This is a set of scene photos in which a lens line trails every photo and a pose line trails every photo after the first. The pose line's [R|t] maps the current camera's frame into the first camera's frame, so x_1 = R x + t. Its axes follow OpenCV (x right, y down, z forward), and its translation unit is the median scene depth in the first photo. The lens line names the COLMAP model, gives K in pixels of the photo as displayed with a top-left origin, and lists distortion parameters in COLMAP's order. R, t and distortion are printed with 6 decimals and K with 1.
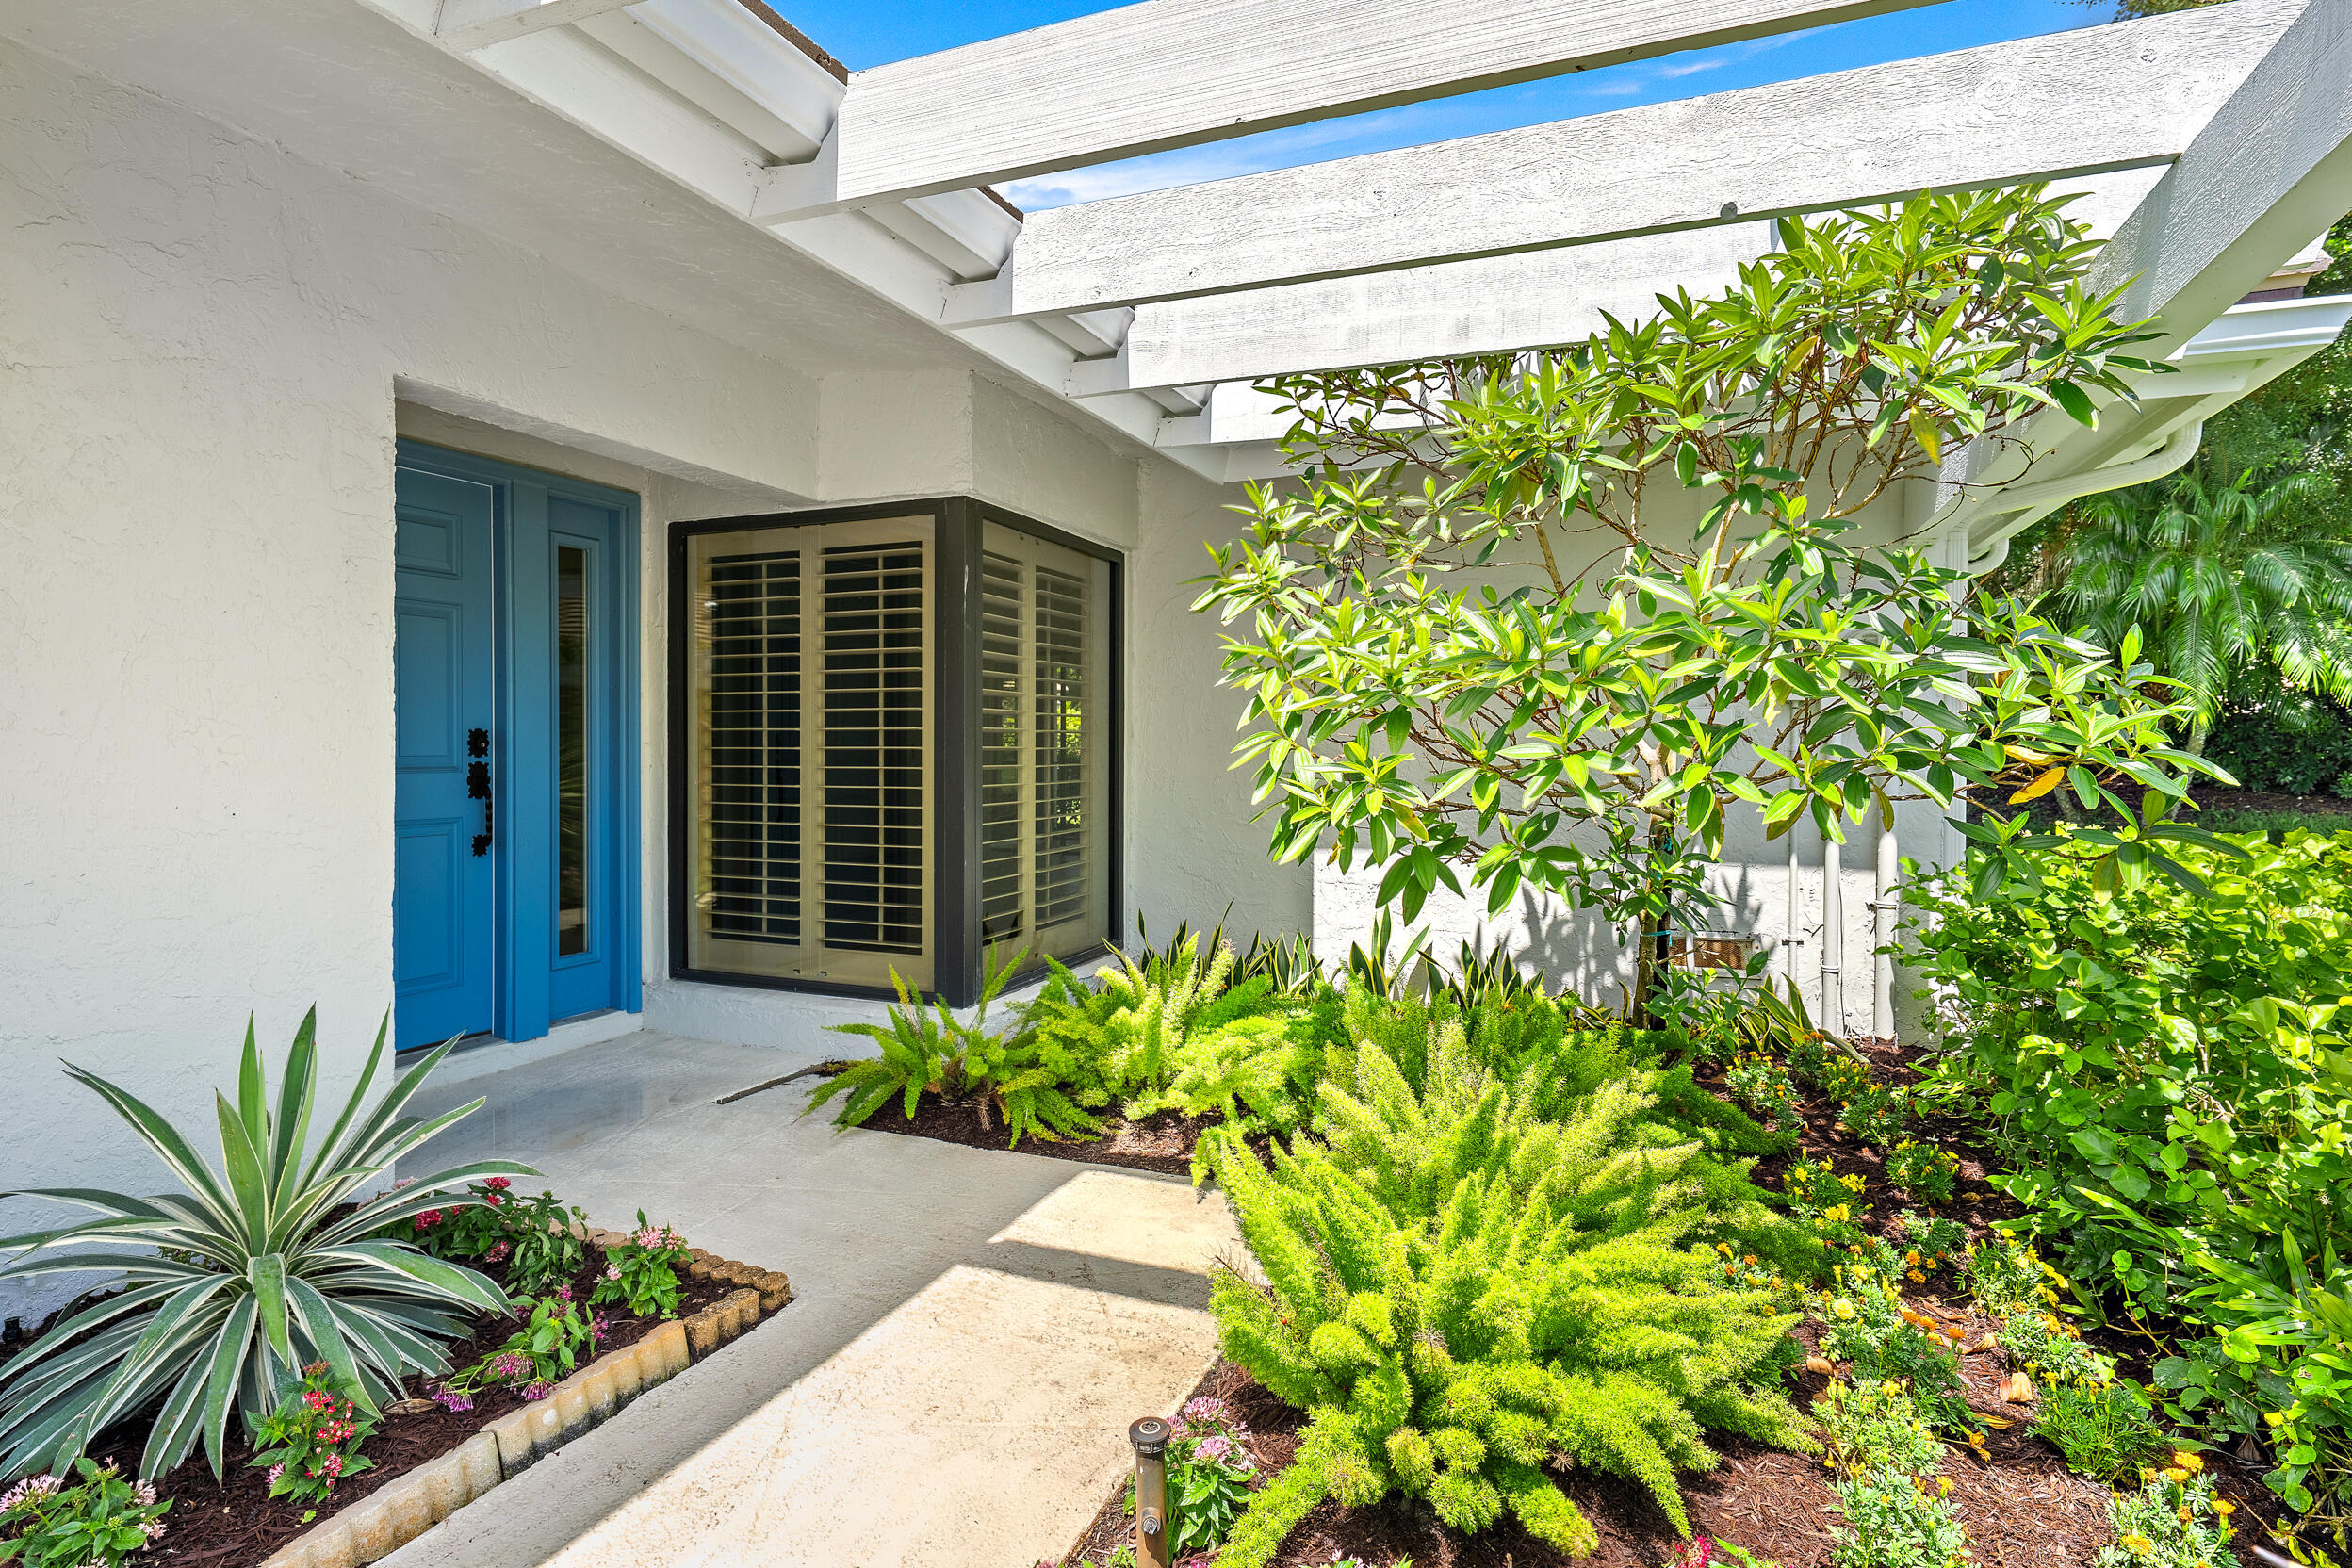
lens RADIAL K [[1225.8, 0, 1176.3], [0, 1225.8, 773.5], [0, 0, 1]] dist [0.001307, 0.000176]
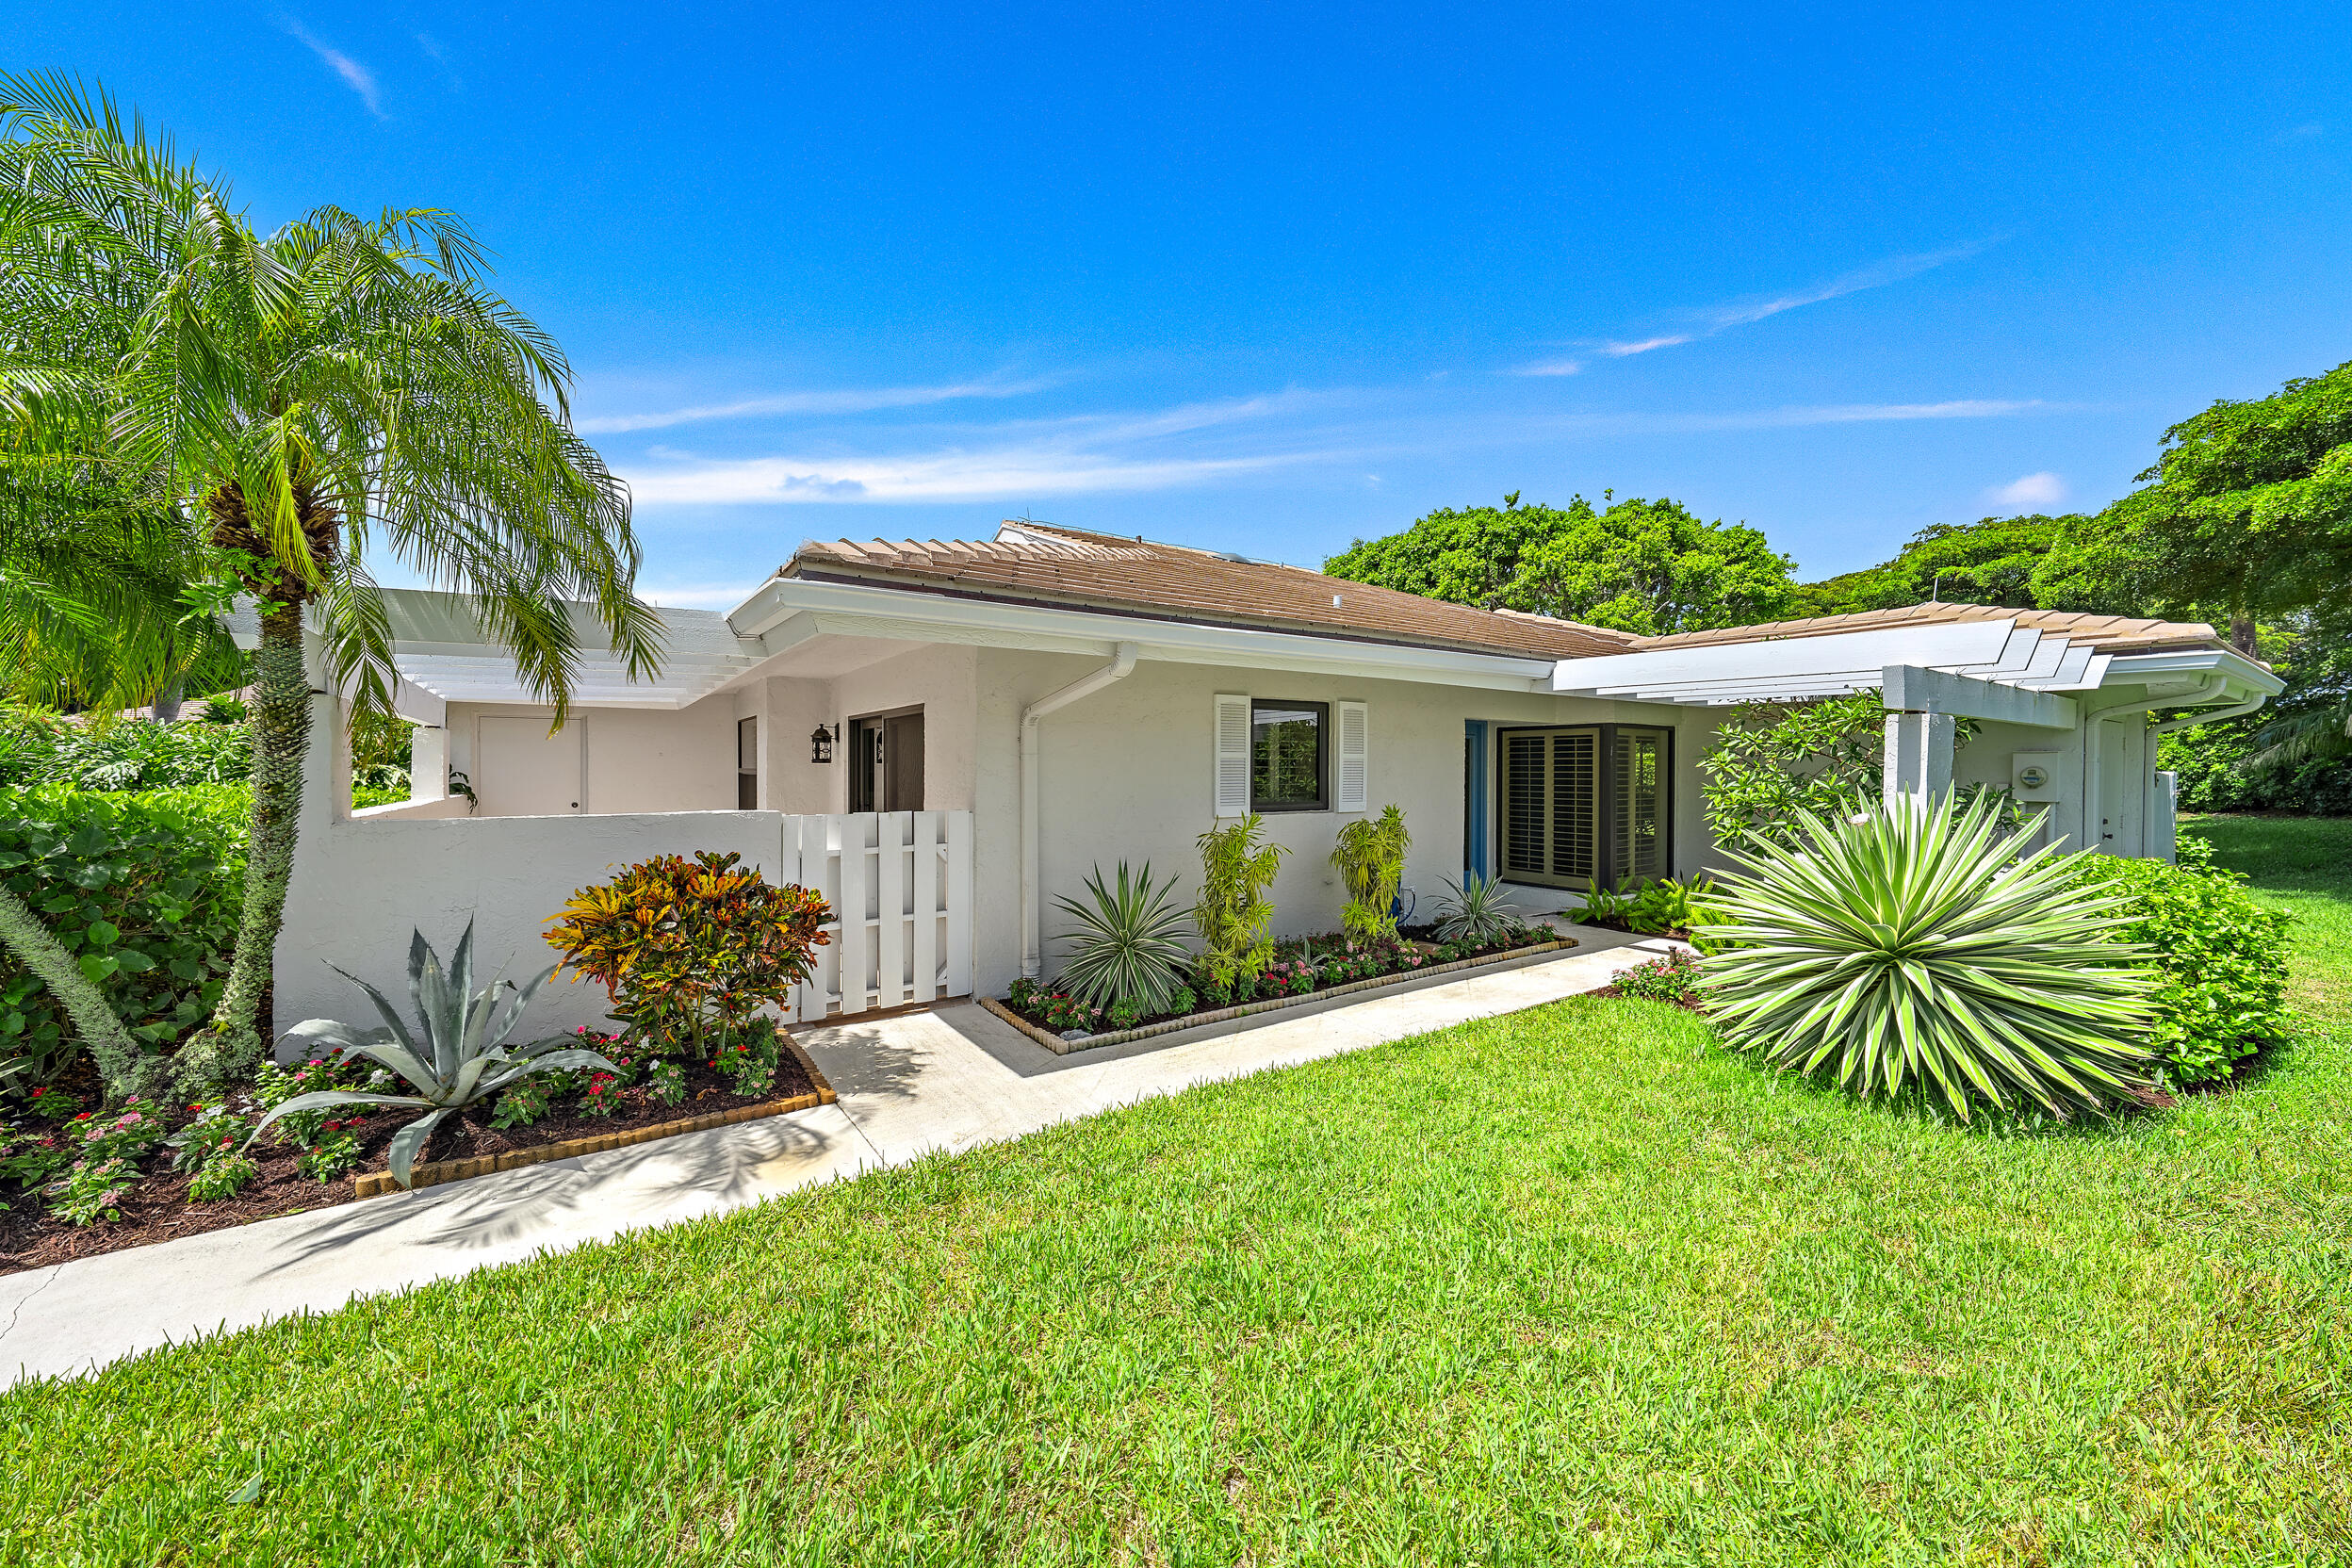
lens RADIAL K [[886.0, 0, 1173.9], [0, 886.0, 766.8], [0, 0, 1]] dist [0.001173, 0.000183]
pose [[0.839798, -0.002060, -0.542894, 0.096969], [-0.010484, 0.999745, -0.020012, -0.062254], [0.542797, 0.022497, 0.839563, -1.290991]]
